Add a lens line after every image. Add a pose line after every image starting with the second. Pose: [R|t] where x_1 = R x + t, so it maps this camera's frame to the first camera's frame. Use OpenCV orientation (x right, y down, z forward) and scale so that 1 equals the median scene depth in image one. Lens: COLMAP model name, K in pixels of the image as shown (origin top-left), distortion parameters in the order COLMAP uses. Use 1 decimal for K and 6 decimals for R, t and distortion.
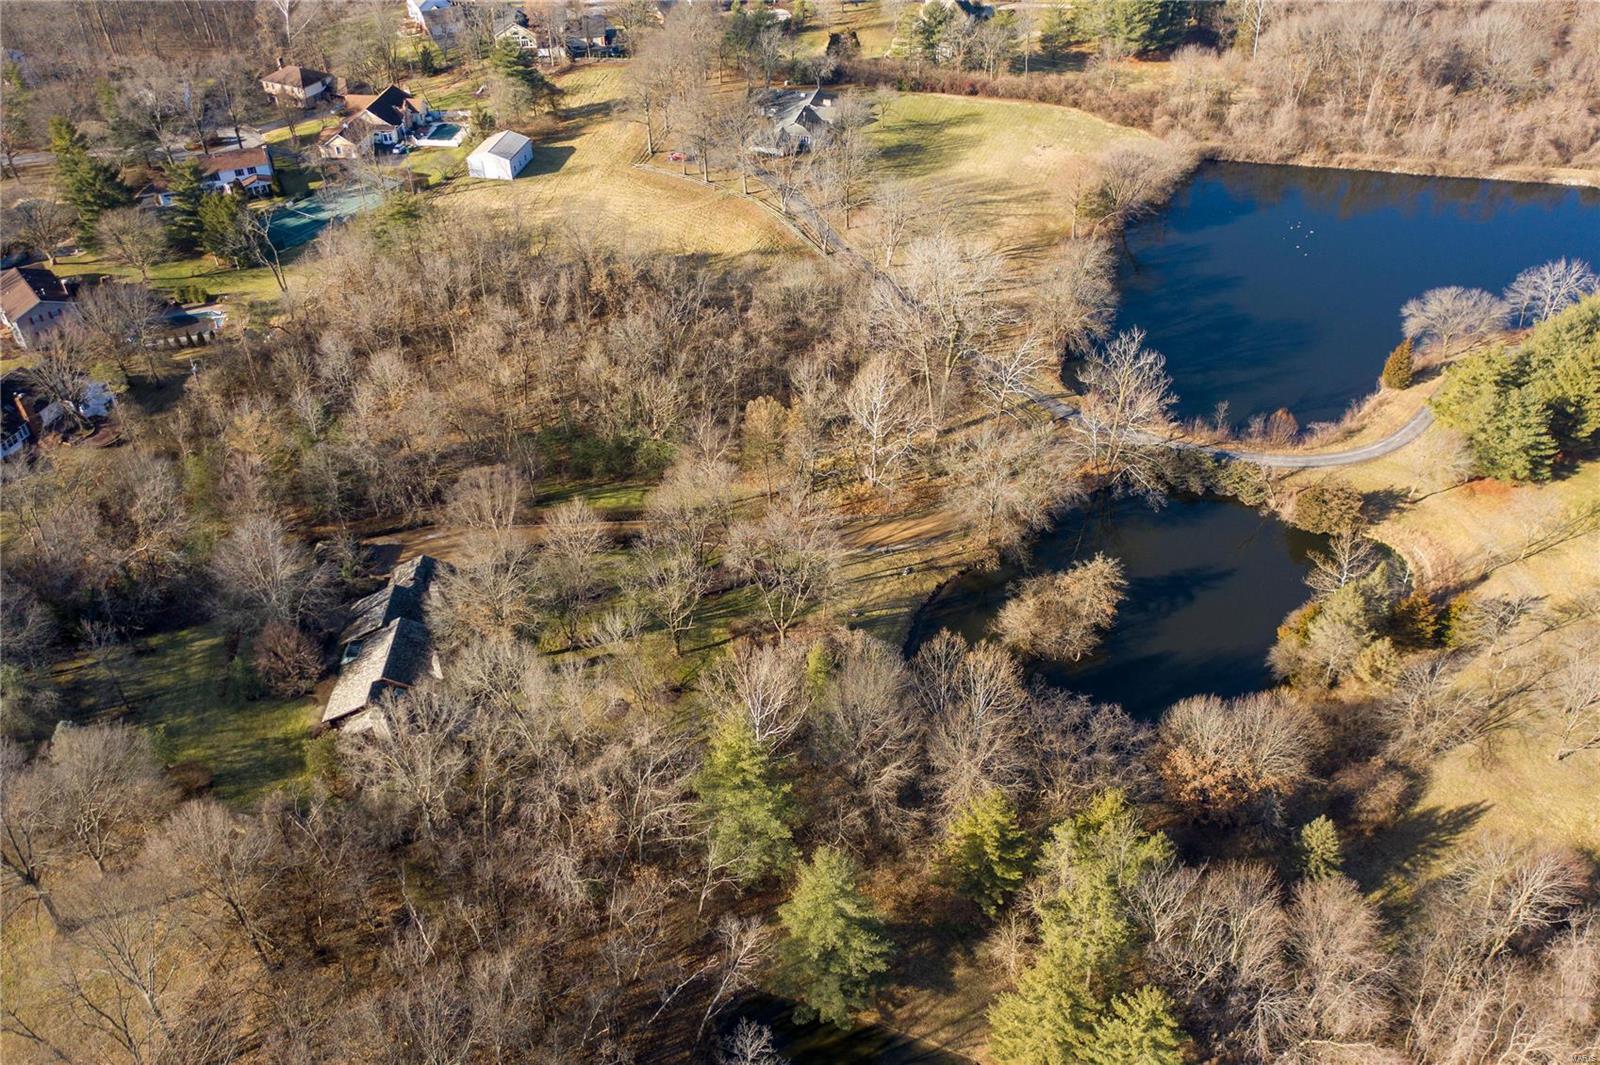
lens RADIAL K [[1298.9, 0, 800.0], [0, 1298.9, 532.5], [0, 0, 1]] dist [-0.004682, 0.002927]
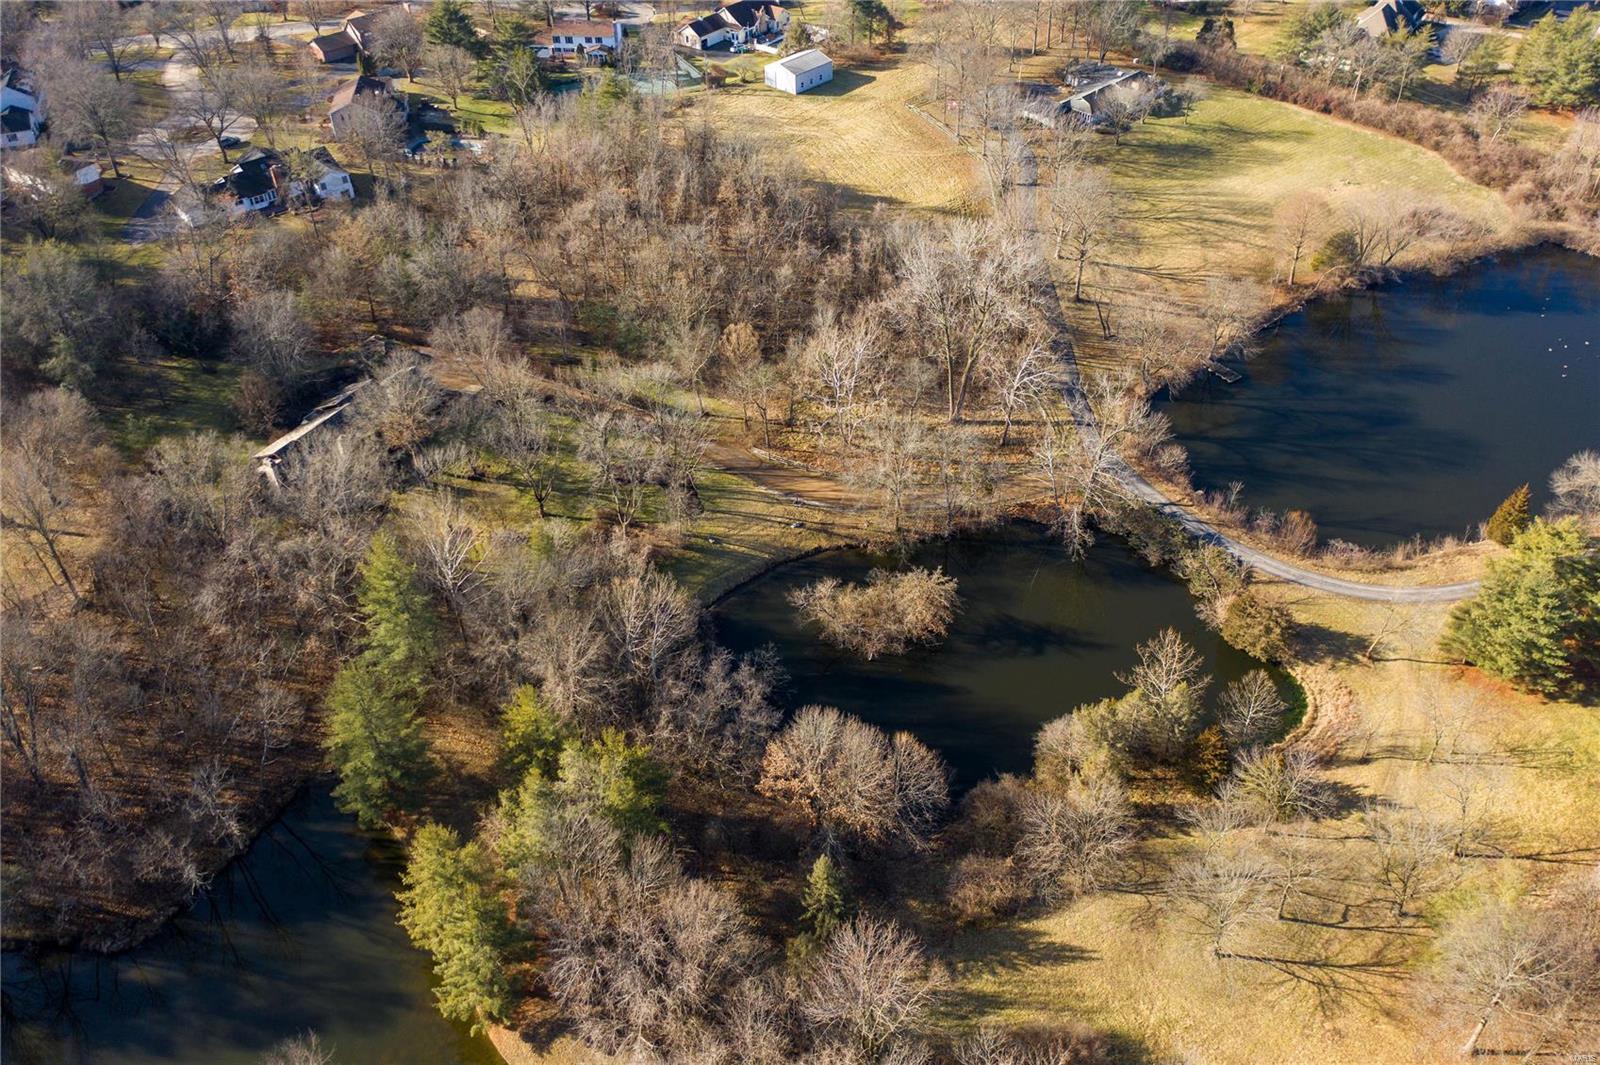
lens RADIAL K [[1281.9, 0, 800.0], [0, 1281.9, 532.5], [0, 0, 1]] dist [-0.000525, -0.007851]
pose [[0.847356, 0.340403, -0.407570, 0.341775], [-0.322489, 0.939644, 0.114323, -0.055366], [0.421887, 0.034565, 0.905989, 0.057242]]
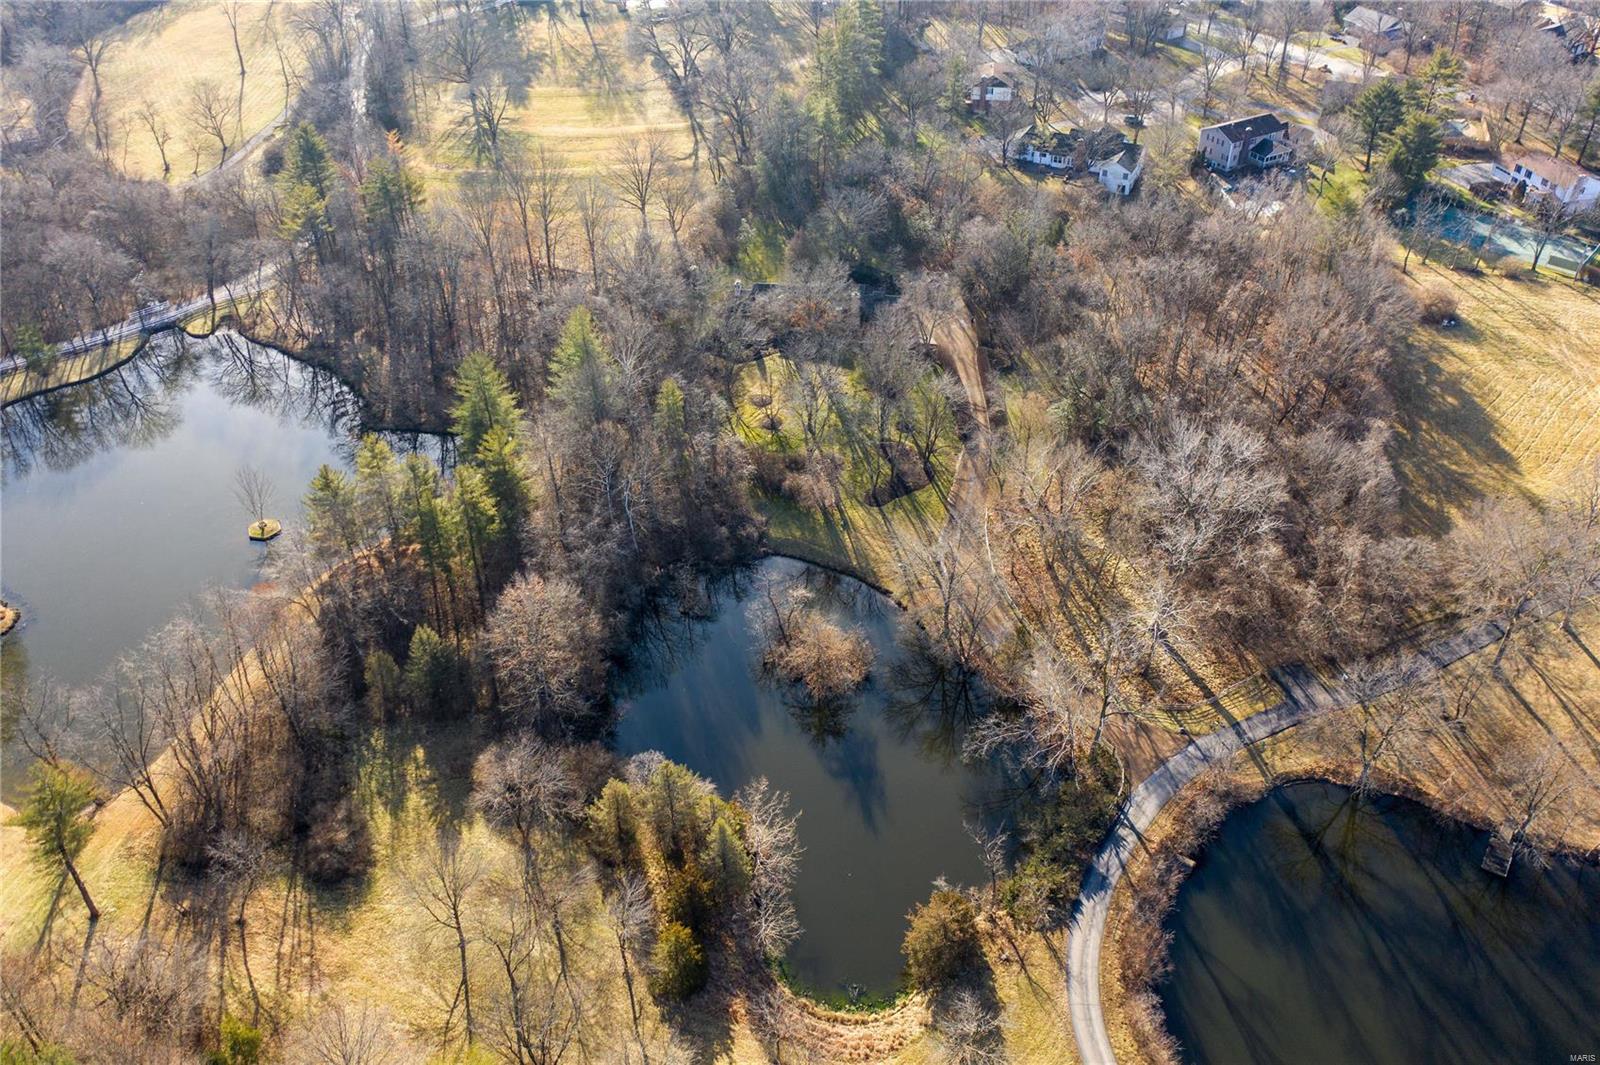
lens RADIAL K [[1298.9, 0, 800.0], [0, 1298.9, 532.5], [0, 0, 1]] dist [-0.004682, 0.002927]
pose [[-0.190393, 0.604676, -0.773381, 0.605702], [-0.584452, 0.563152, 0.584188, -0.371033], [0.788776, 0.563229, 0.246183, 0.451405]]
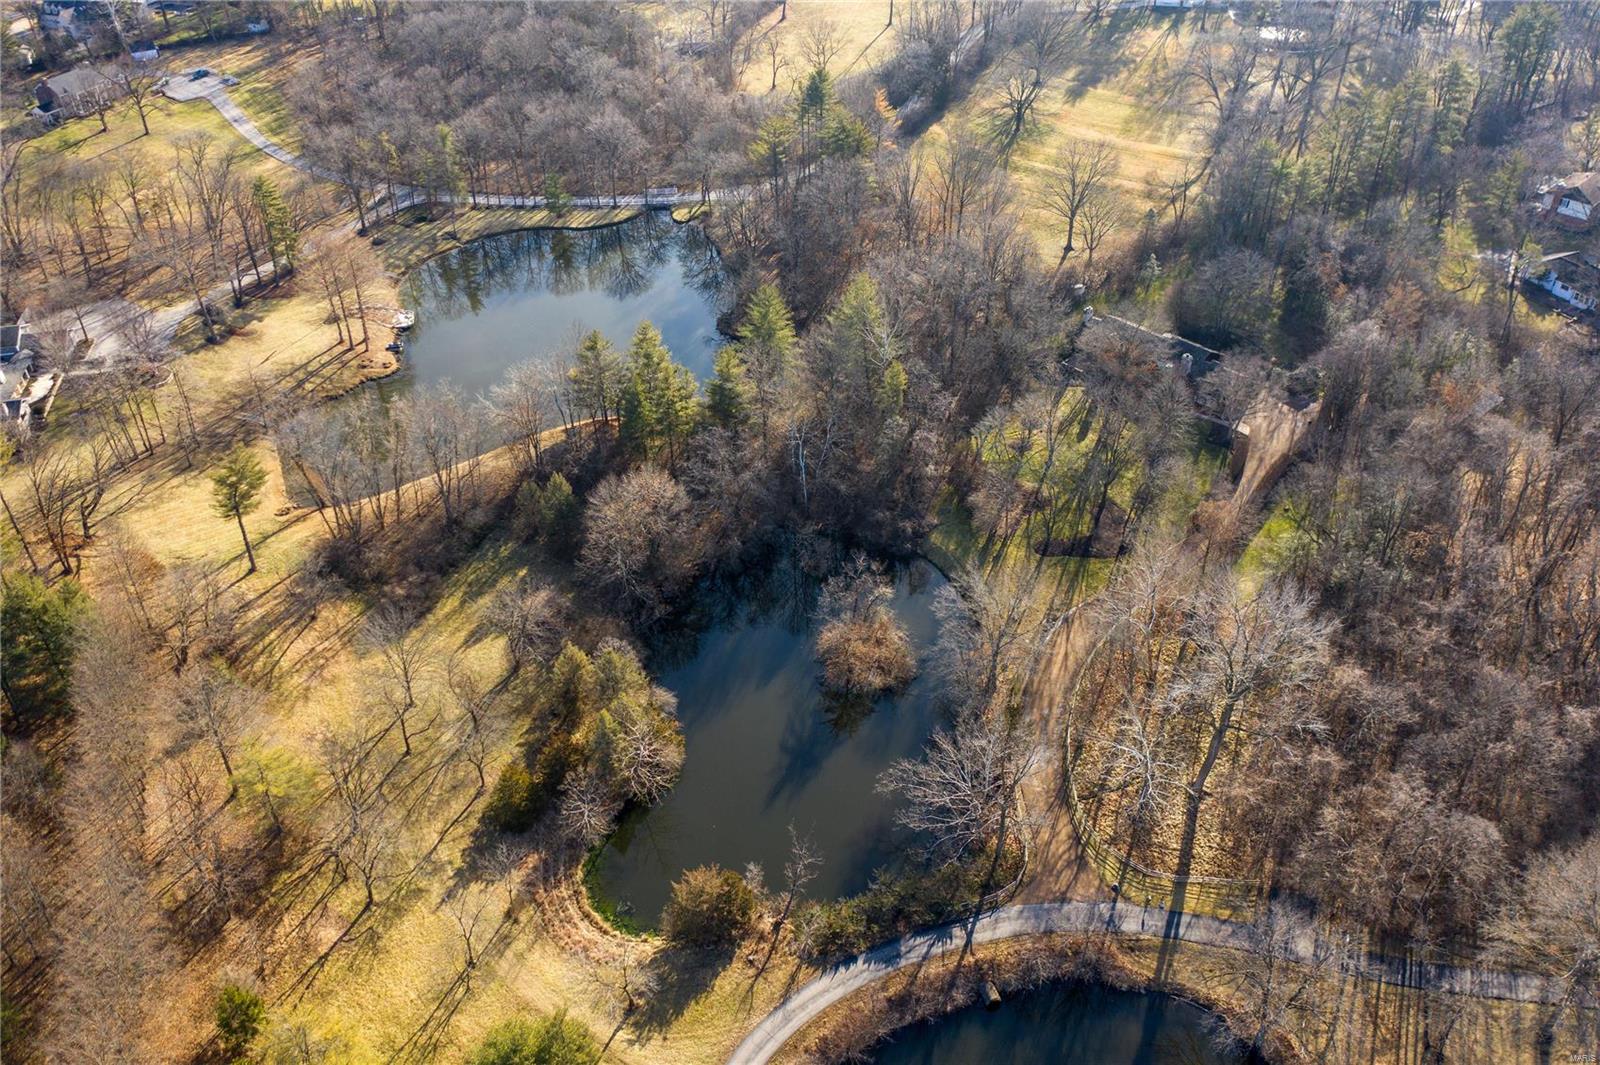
lens RADIAL K [[1303.7, 0, 779.2], [0, 1303.7, 528.8], [0, 0, 1]] dist [-0.000406, -0.000567]
pose [[-0.765113, 0.399850, -0.504700, 0.479531], [-0.373796, 0.362402, 0.853780, -0.535005], [0.524289, 0.841893, -0.127816, 0.665279]]
